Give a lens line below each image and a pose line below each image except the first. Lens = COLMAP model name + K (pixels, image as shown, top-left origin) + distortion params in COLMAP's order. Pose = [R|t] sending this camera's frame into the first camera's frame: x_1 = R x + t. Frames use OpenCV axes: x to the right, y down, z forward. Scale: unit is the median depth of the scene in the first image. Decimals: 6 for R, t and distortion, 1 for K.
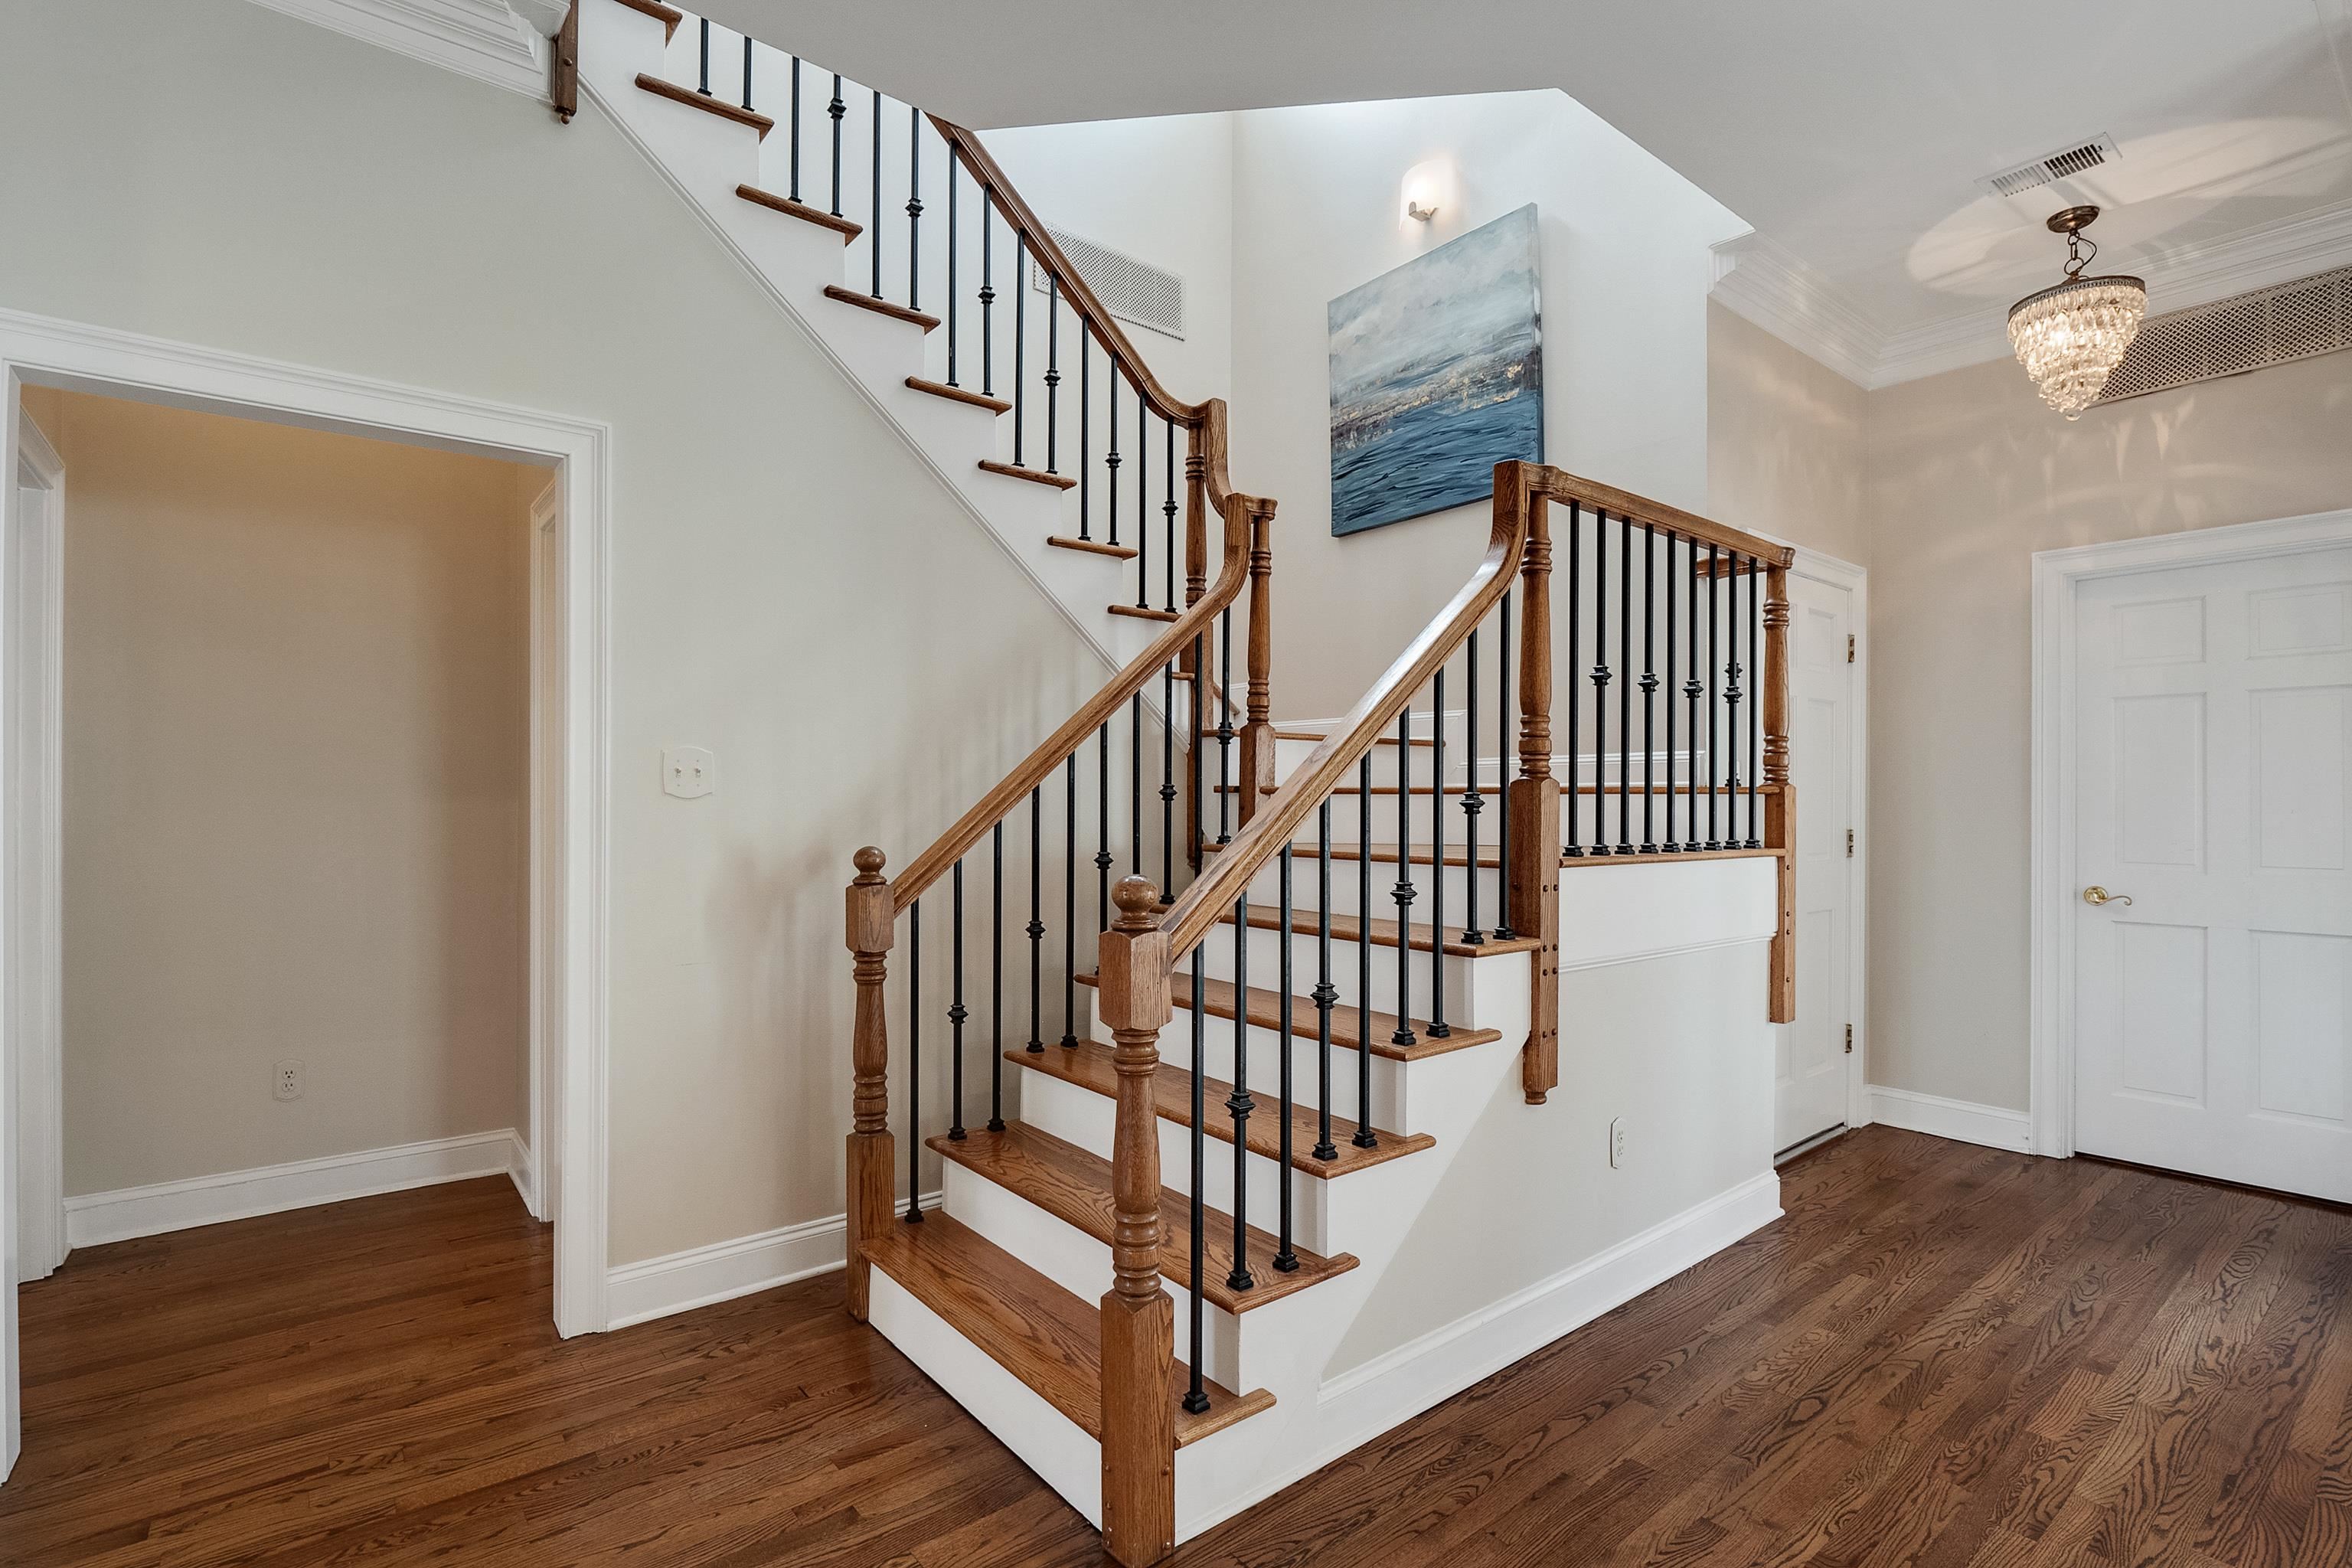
lens RADIAL K [[1111.9, 0, 1173.3], [0, 1111.9, 784.6], [0, 0, 1]] dist [-0.013491, 0.000157]
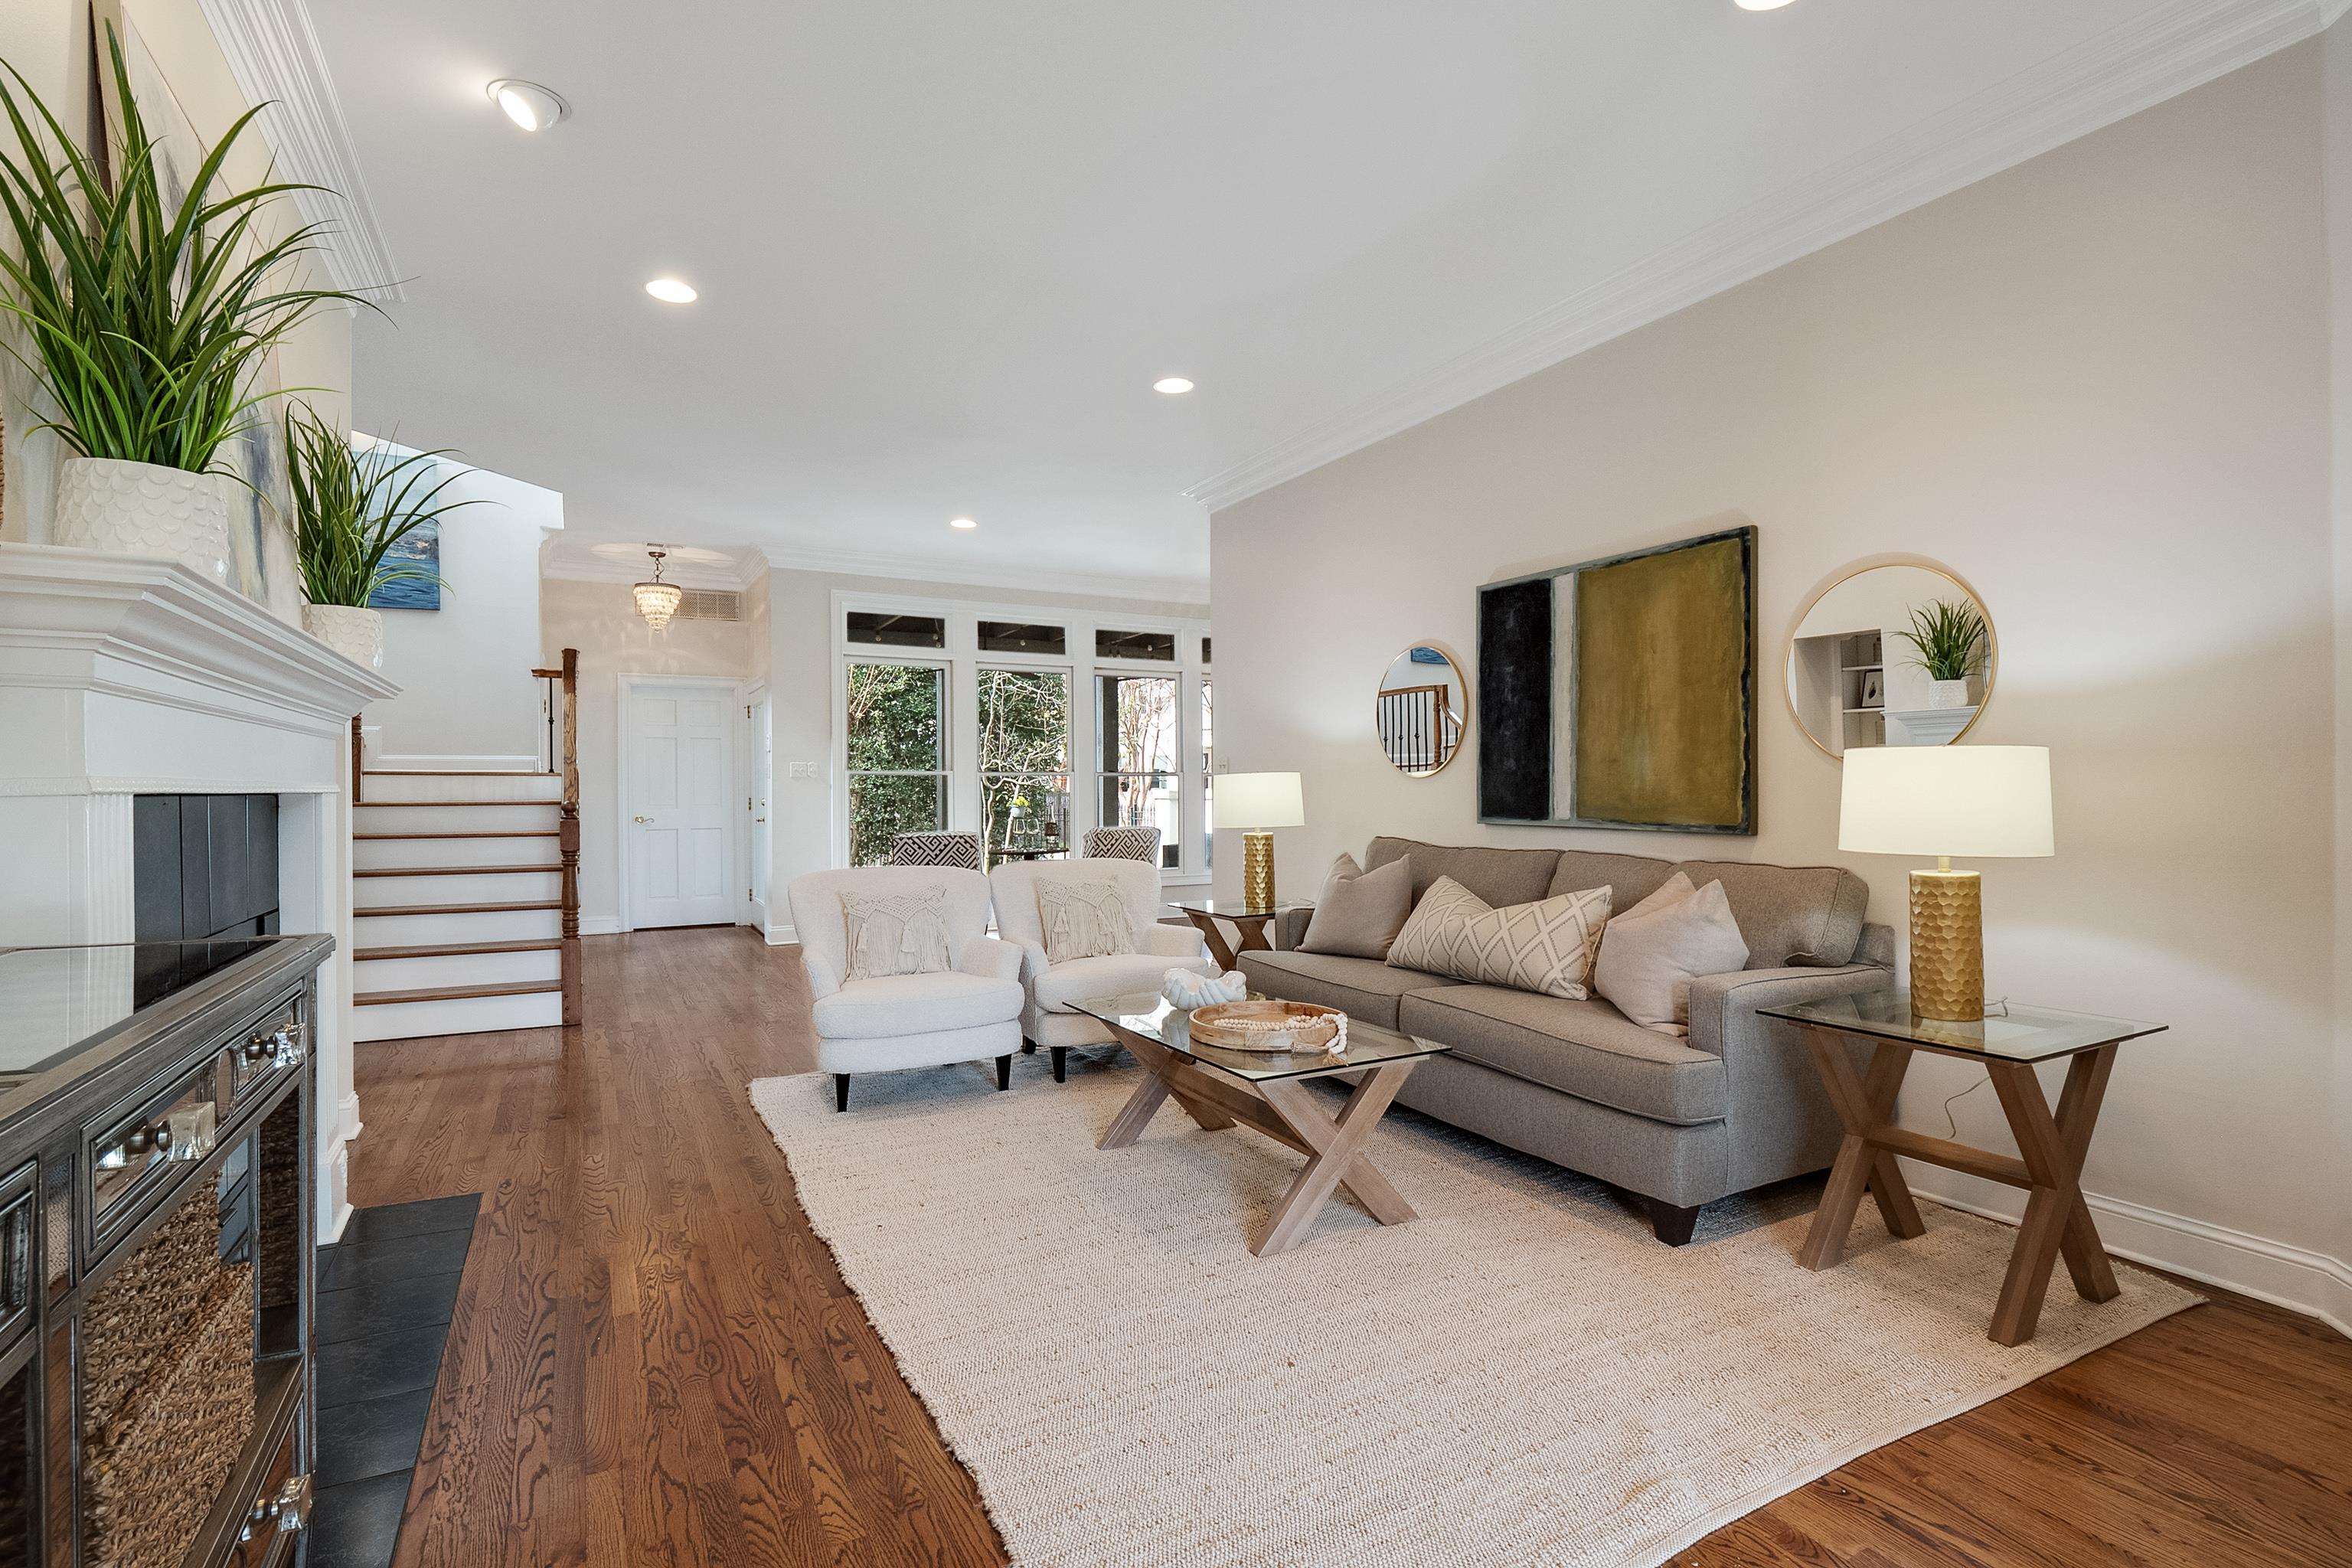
lens RADIAL K [[1111.9, 0, 1173.3], [0, 1111.9, 784.6], [0, 0, 1]] dist [-0.013491, 0.000157]
pose [[0.184612, -0.000841, 0.982811, -1.473623], [-0.005767, 0.999981, 0.001939, 0.020446], [-0.982795, -0.006026, 0.184604, -0.669696]]
